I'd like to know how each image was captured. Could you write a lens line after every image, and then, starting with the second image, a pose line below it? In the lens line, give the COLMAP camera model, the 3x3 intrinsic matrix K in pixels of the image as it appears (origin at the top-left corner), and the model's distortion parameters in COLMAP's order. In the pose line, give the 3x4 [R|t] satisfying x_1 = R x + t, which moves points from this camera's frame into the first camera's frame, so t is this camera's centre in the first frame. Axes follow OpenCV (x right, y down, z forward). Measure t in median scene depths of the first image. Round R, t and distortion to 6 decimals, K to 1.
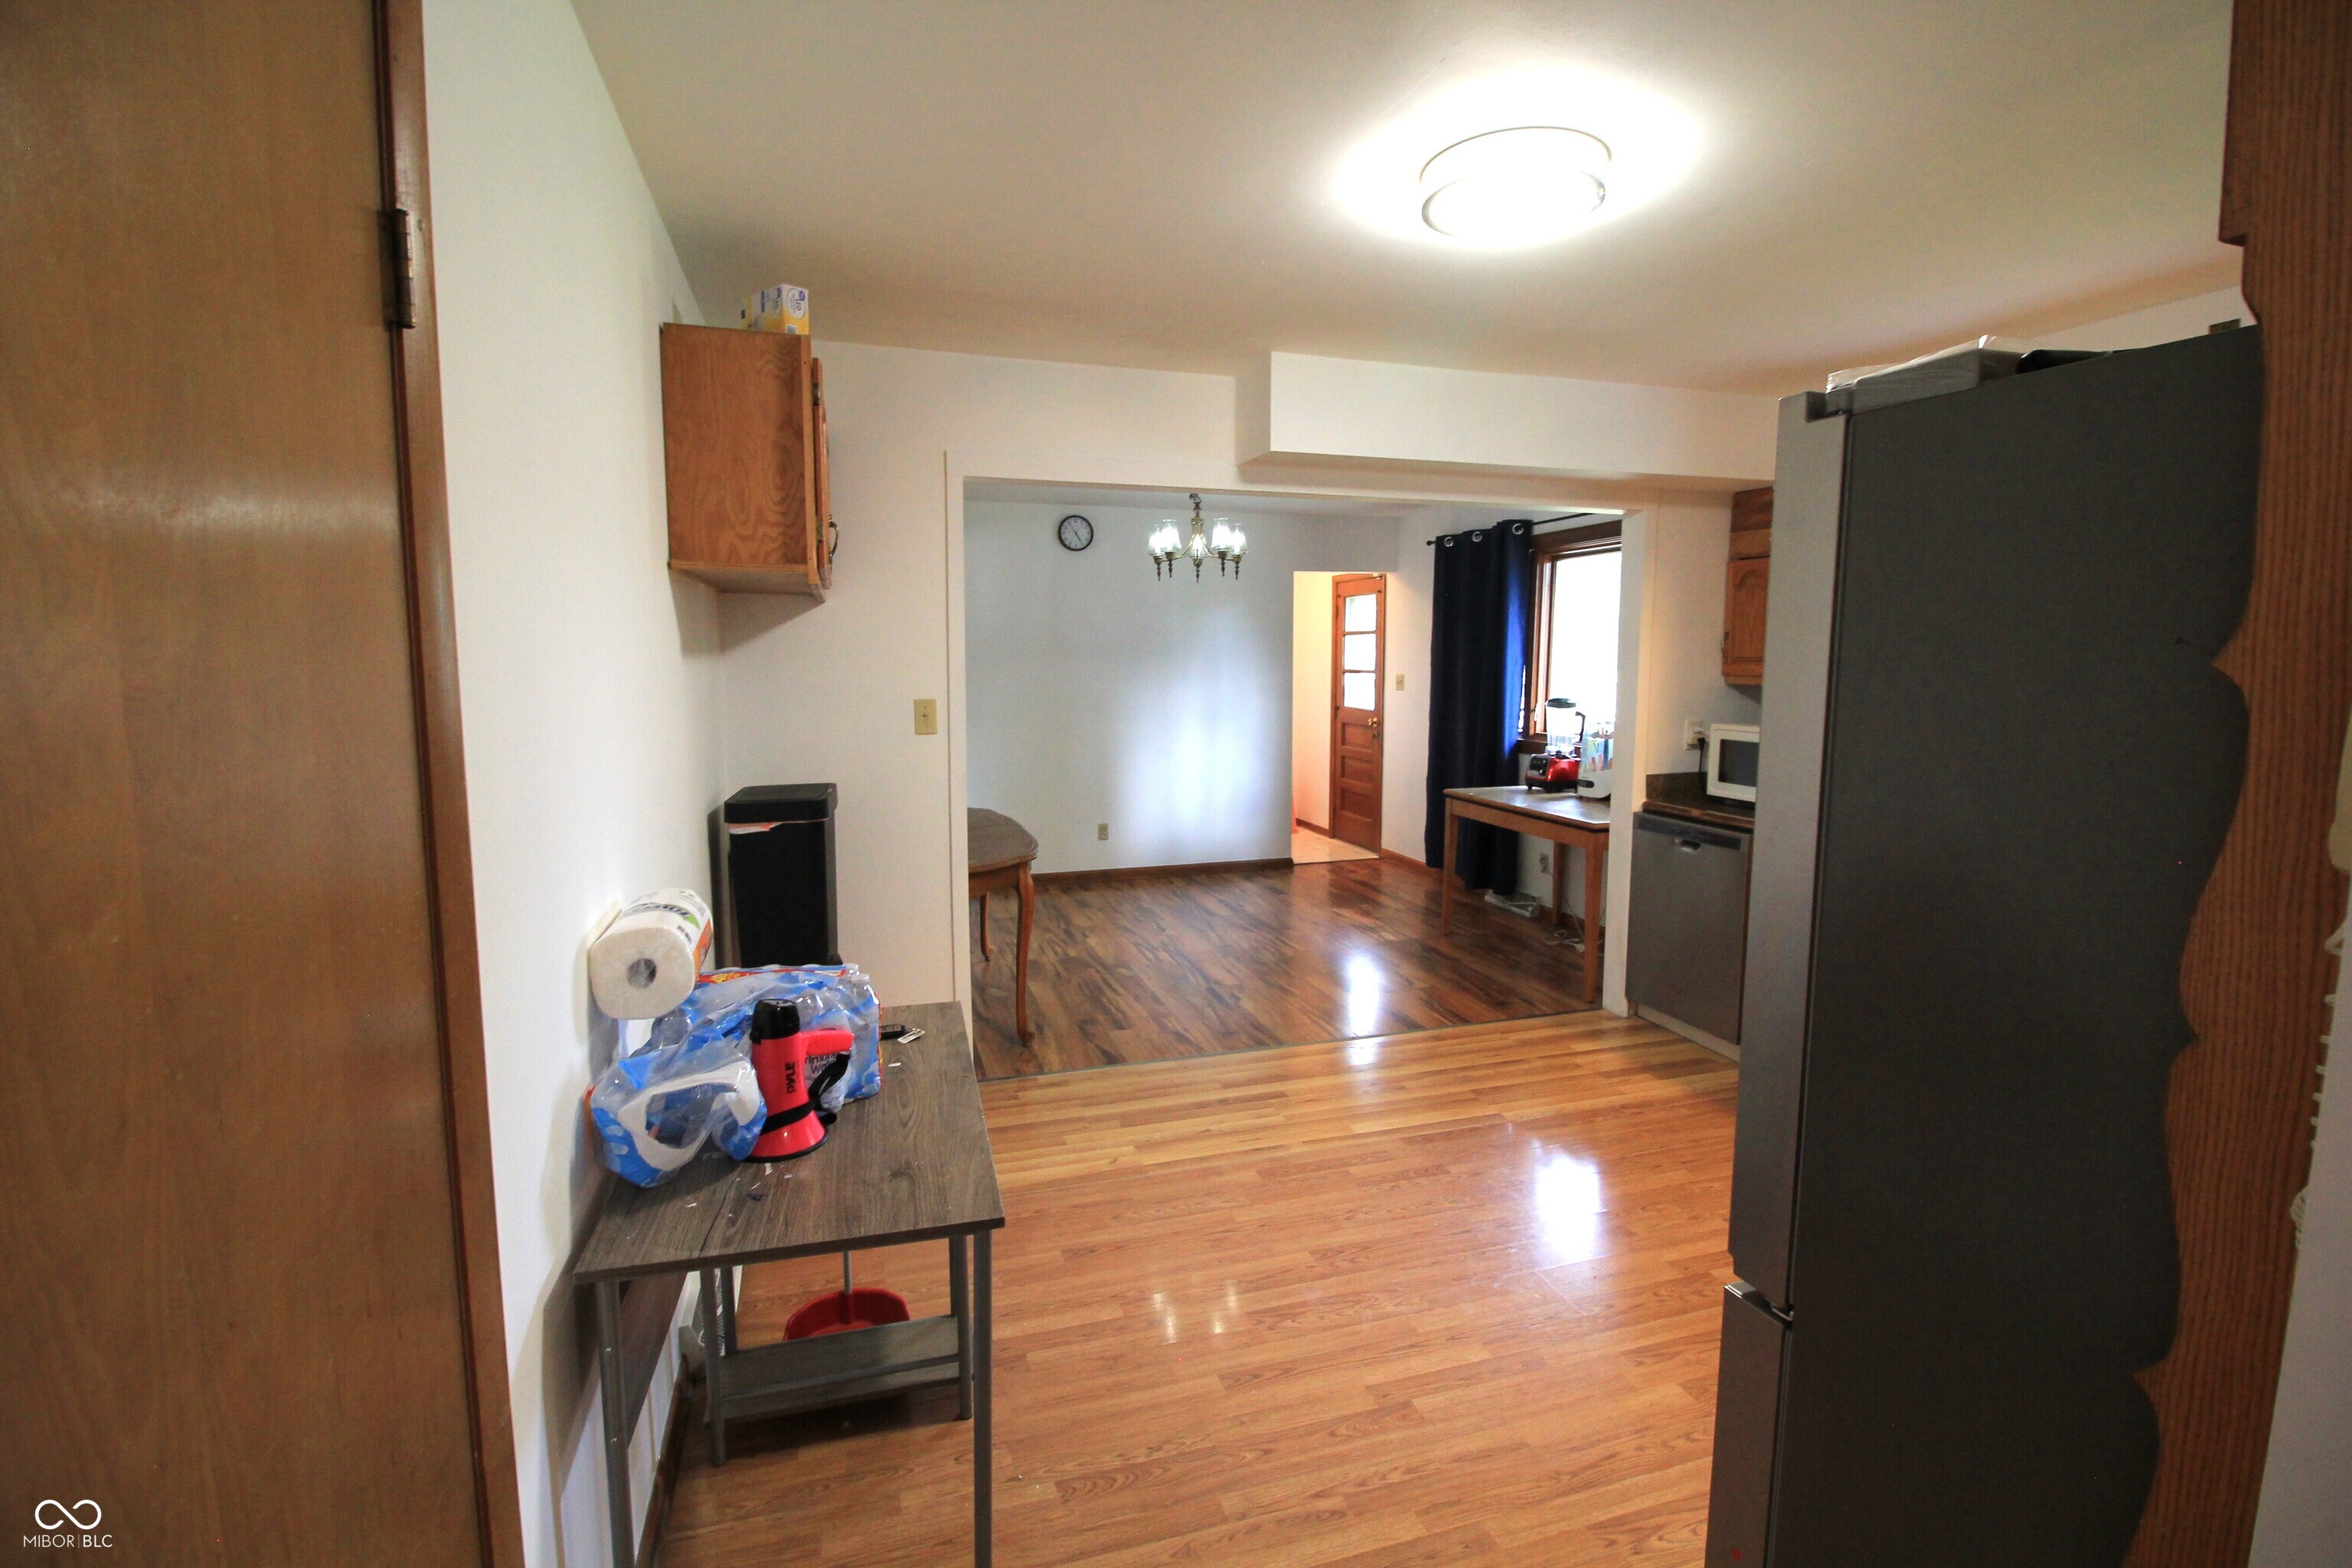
lens RADIAL K [[1088.5, 0, 1197.5], [0, 1088.5, 774.3], [0, 0, 1]] dist [0.002385, -0.015283]
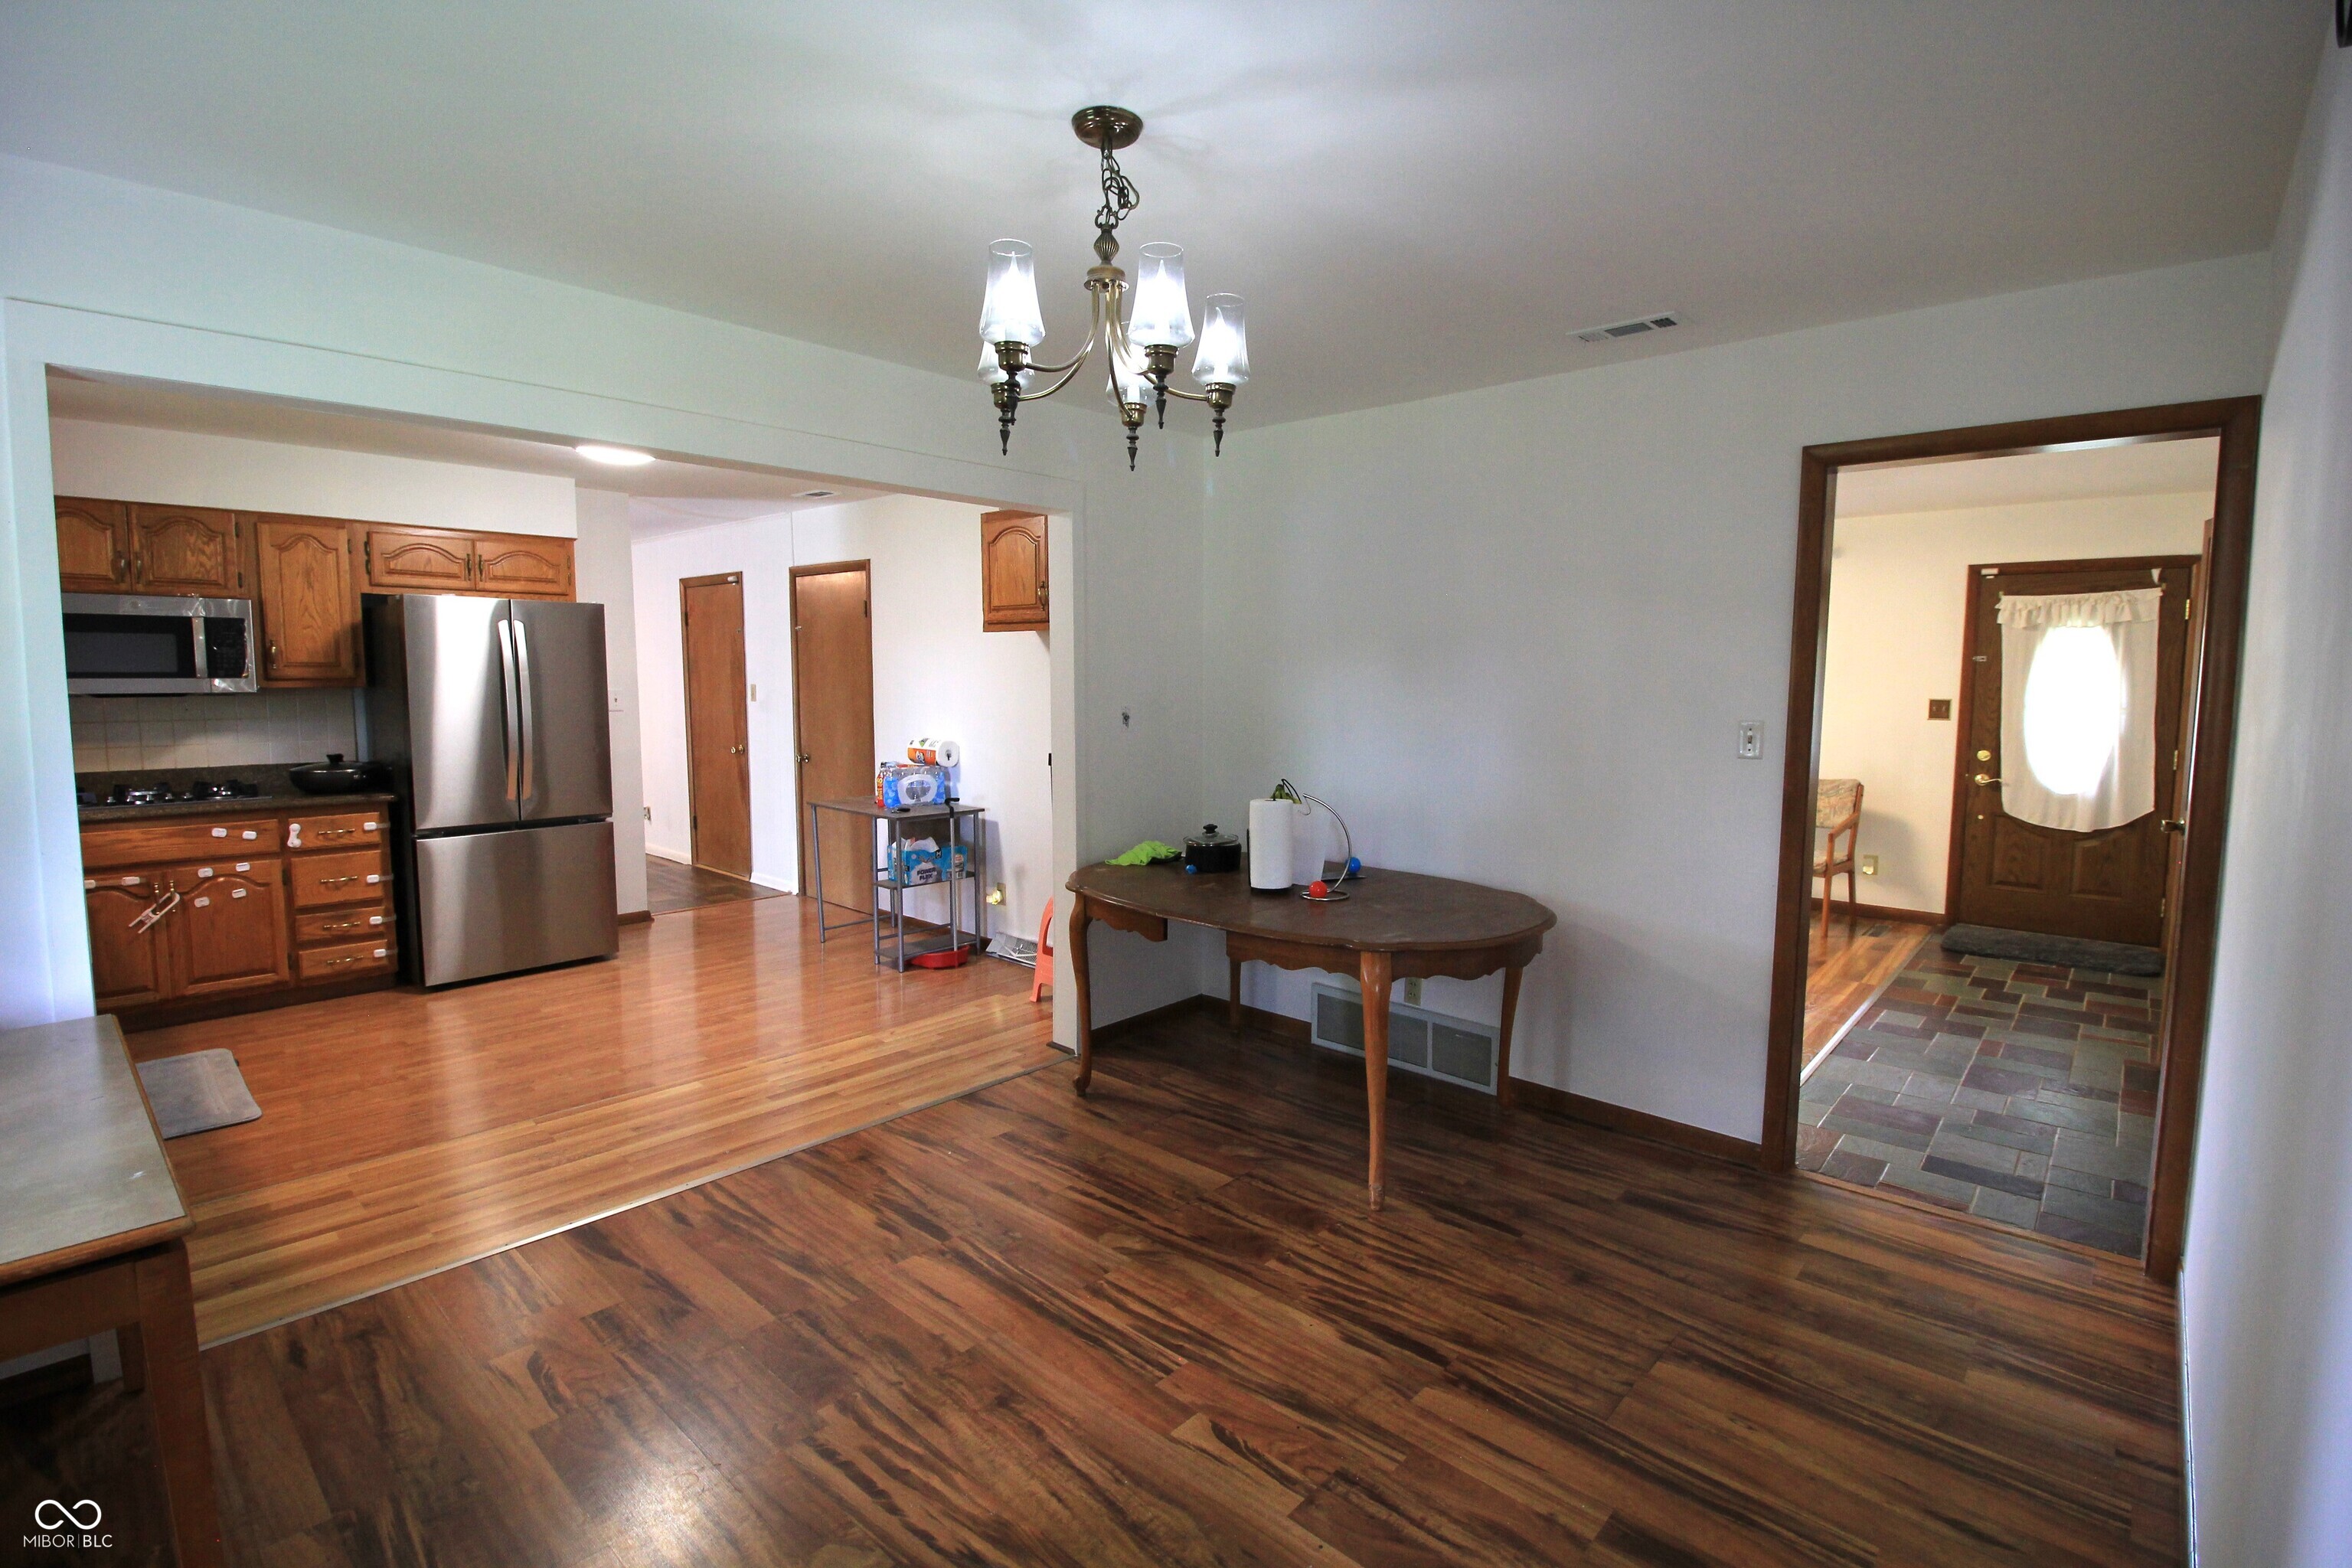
lens RADIAL K [[1088.5, 0, 1197.5], [0, 1088.5, 774.3], [0, 0, 1]] dist [0.002385, -0.015283]
pose [[-0.864615, 0.040519, -0.500798, 0.132772], [-0.061515, 0.980707, 0.185552, -0.122858], [0.498655, 0.191238, -0.845442, 1.145298]]
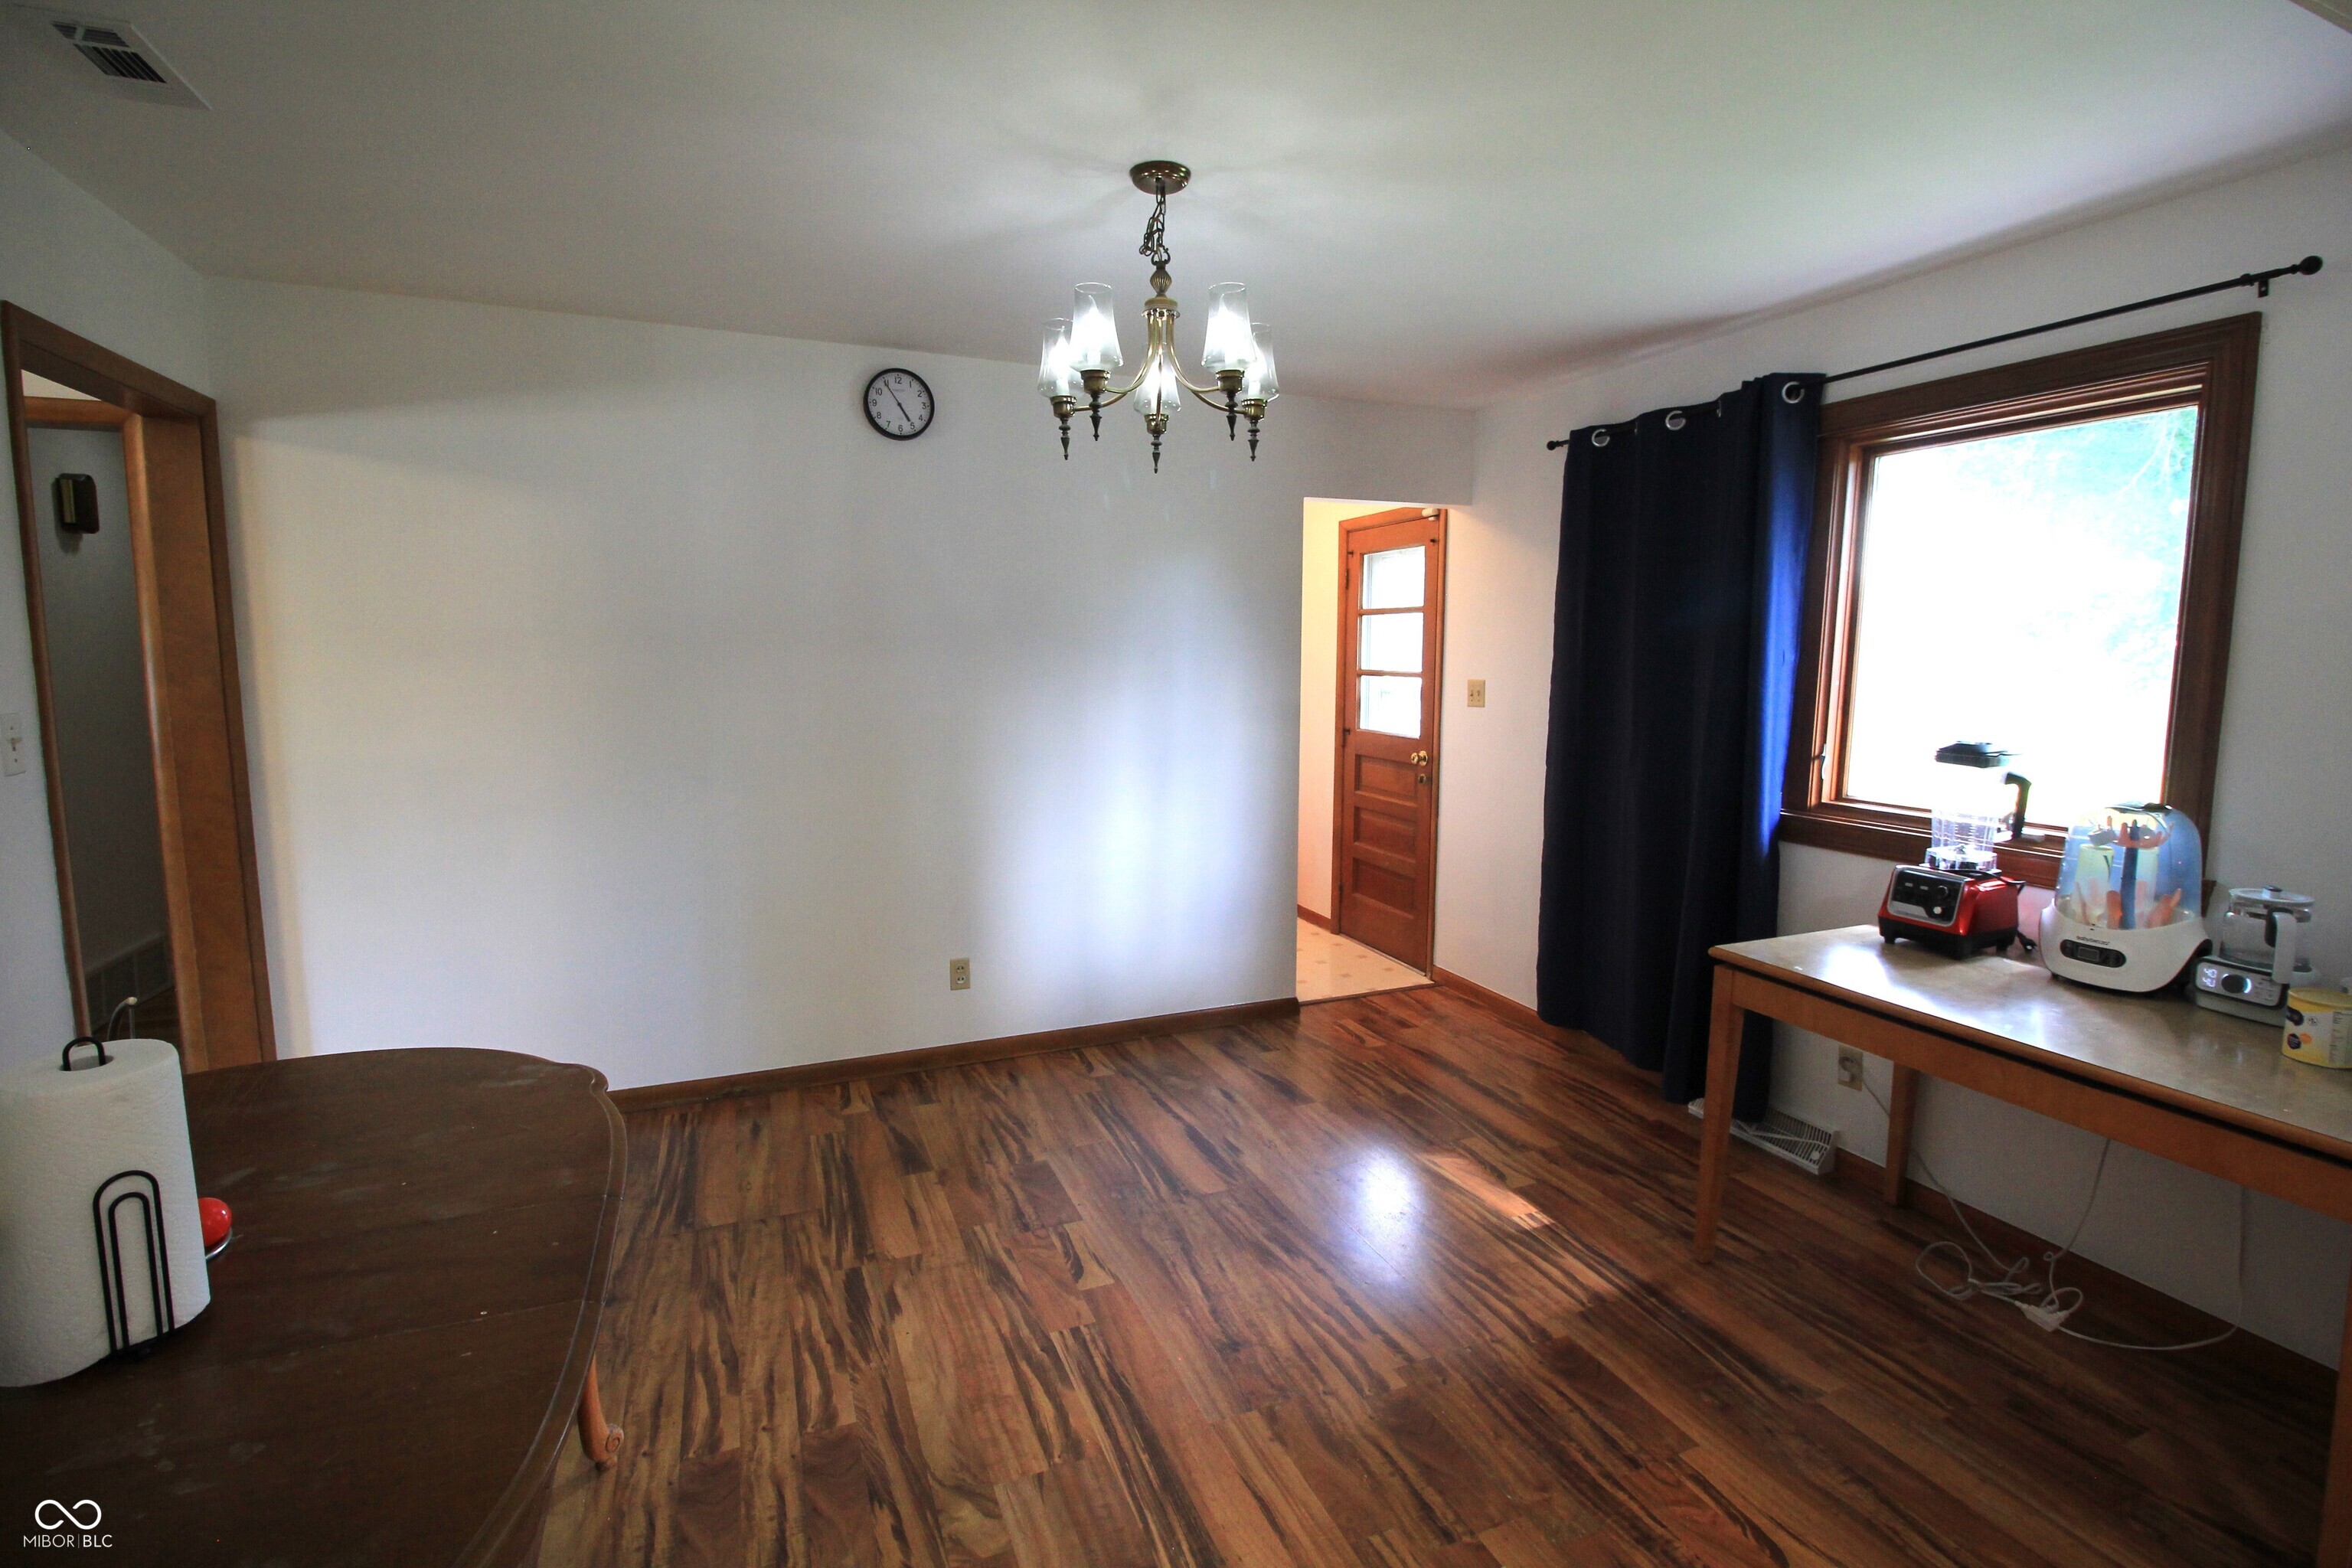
lens RADIAL K [[1088.5, 0, 1197.5], [0, 1088.5, 774.3], [0, 0, 1]] dist [0.002385, -0.015283]
pose [[0.995892, -0.005125, 0.090401, -0.020441], [0.004652, 0.999974, 0.005445, -0.053323], [-0.090426, -0.005002, 0.995891, 0.509082]]
